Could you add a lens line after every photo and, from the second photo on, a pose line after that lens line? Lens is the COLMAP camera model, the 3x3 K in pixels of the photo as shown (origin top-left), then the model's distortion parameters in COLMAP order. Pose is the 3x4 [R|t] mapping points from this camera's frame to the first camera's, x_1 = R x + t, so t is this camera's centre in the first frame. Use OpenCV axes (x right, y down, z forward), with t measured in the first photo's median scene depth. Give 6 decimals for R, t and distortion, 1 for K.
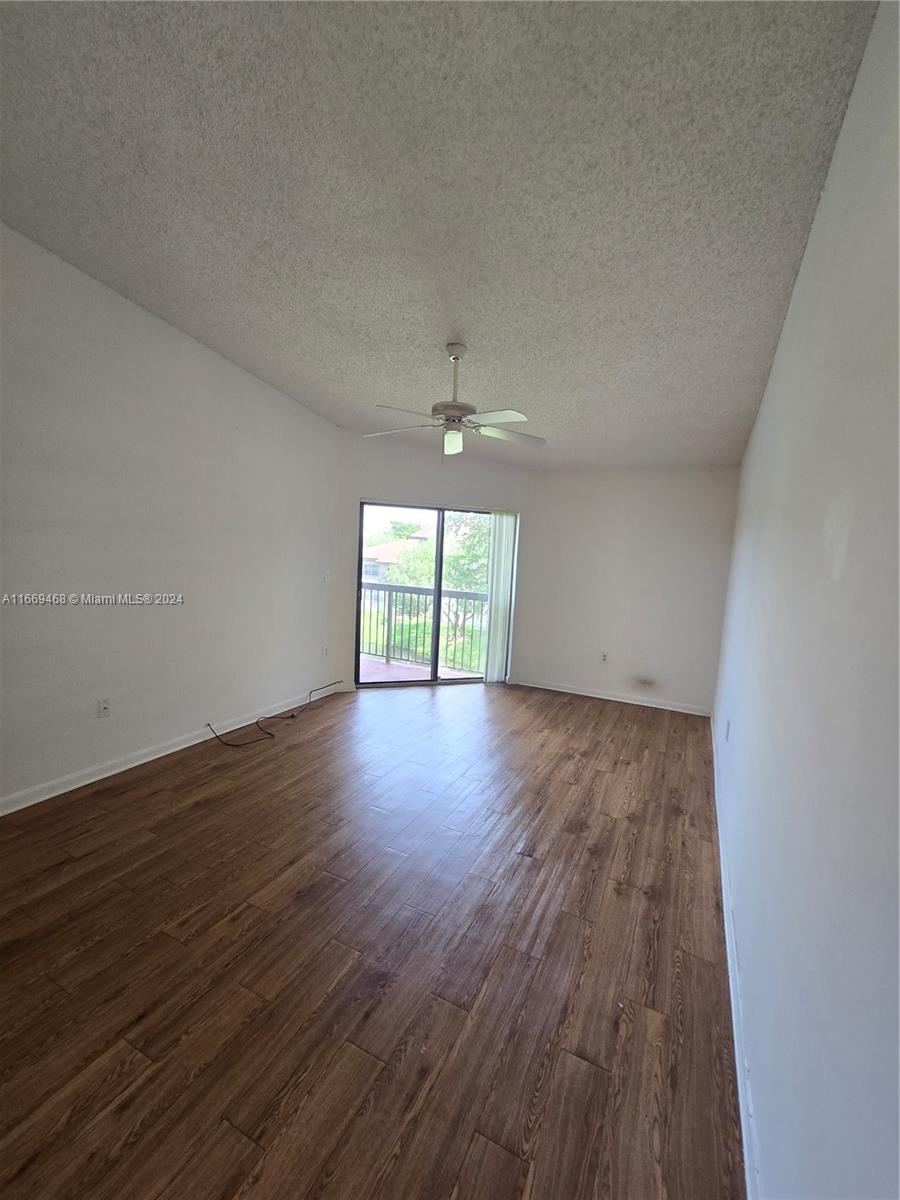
lens RADIAL K [[484.5, 0, 450.0], [0, 484.5, 600.0], [0, 0, 1]] dist [0.001104, 0.000004]
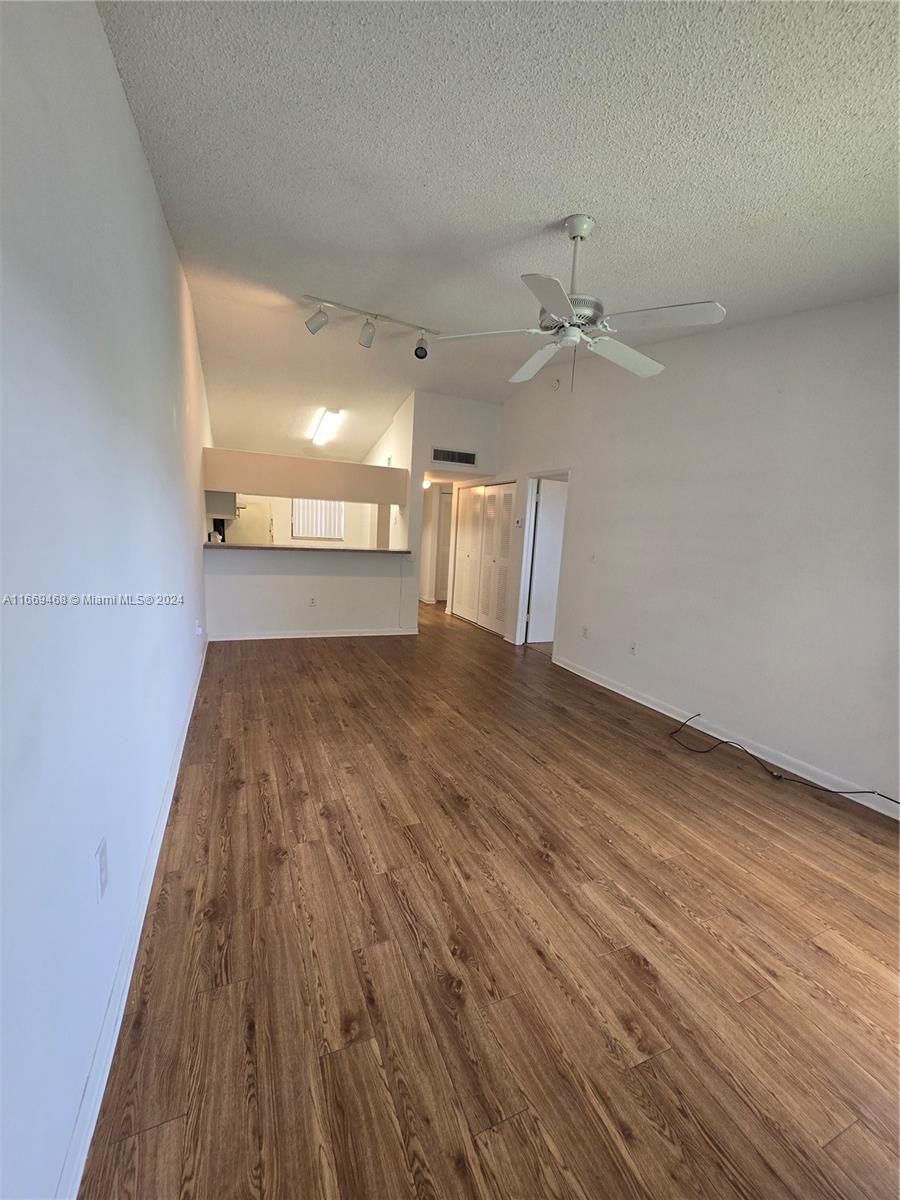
lens RADIAL K [[484.5, 0, 450.0], [0, 484.5, 600.0], [0, 0, 1]] dist [0.001104, 0.000004]
pose [[-0.630765, 0.033686, -0.775242, 0.730933], [-0.164127, 0.970663, 0.175717, -0.072963], [0.758418, 0.238074, -0.606731, 1.482738]]
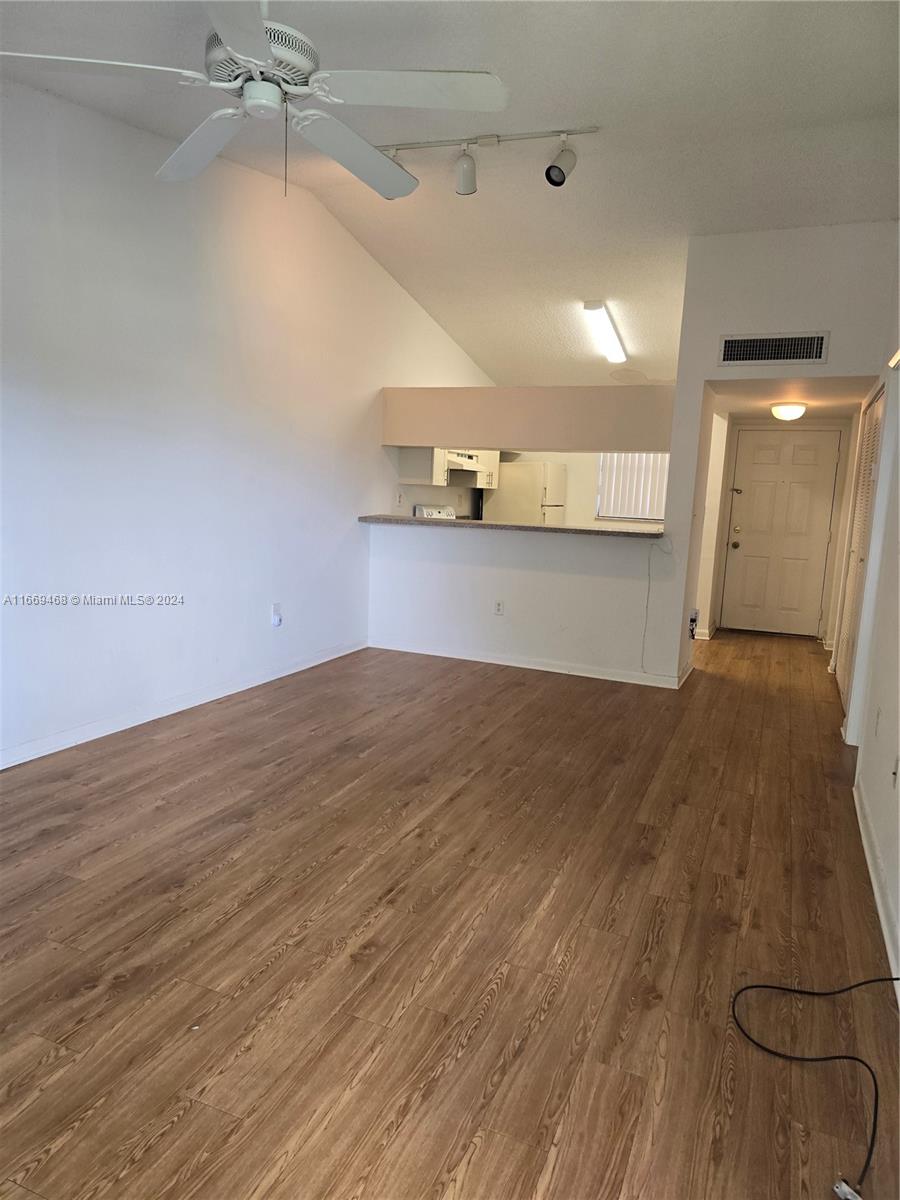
lens RADIAL K [[794.7, 0, 445.1], [0, 794.7, 608.6], [0, 0, 1]] dist [0.032226, -0.003290]
pose [[-0.993873, -0.073670, -0.082394, -0.132444], [-0.092291, 0.963336, 0.251926, -0.138774], [0.060814, 0.257987, -0.964233, 1.871985]]
